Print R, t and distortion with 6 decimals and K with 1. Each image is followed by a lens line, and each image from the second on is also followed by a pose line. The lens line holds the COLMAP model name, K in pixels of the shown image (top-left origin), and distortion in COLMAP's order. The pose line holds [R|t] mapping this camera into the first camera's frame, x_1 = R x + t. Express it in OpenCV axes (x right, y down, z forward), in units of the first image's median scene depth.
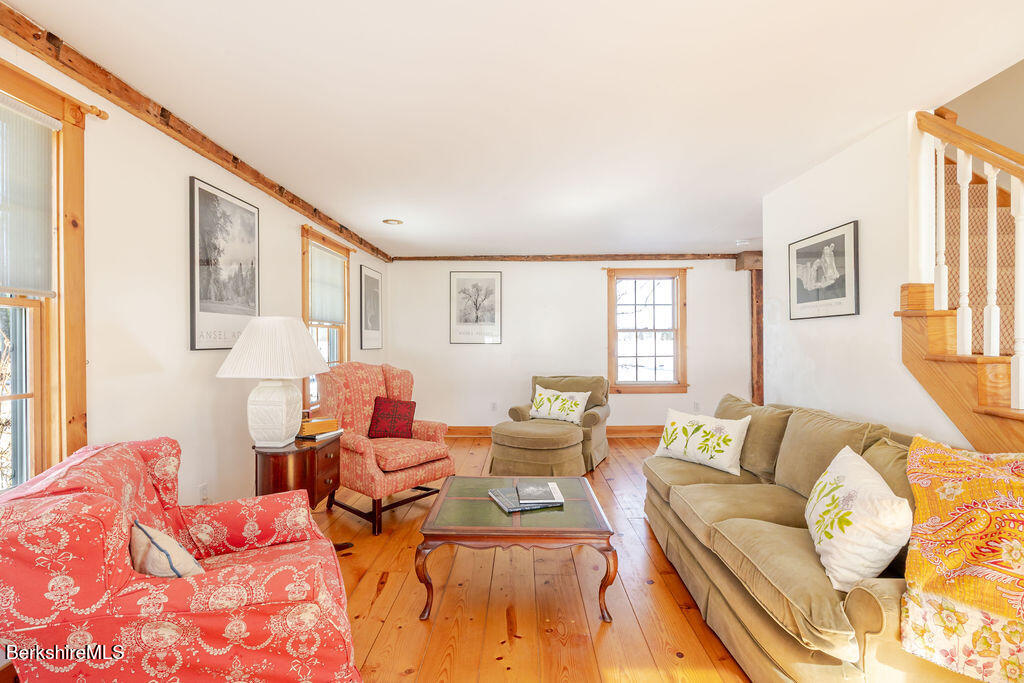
lens RADIAL K [[479.3, 0, 527.3], [0, 479.3, 342.6], [0, 0, 1]] dist [-0.004149, -0.000898]
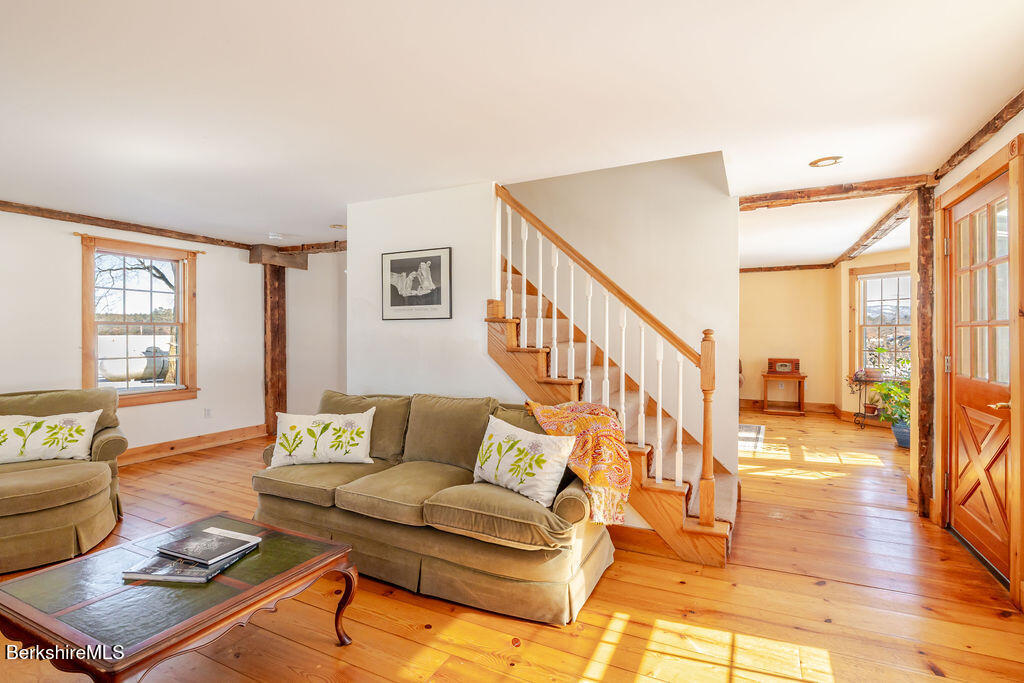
lens RADIAL K [[479.3, 0, 527.3], [0, 479.3, 342.6], [0, 0, 1]] dist [-0.004149, -0.000898]
pose [[0.429989, -0.007848, 0.902800, -0.375284], [0.000028, 0.999962, 0.008679, -0.003751], [-0.902834, -0.003706, 0.429973, 0.216916]]
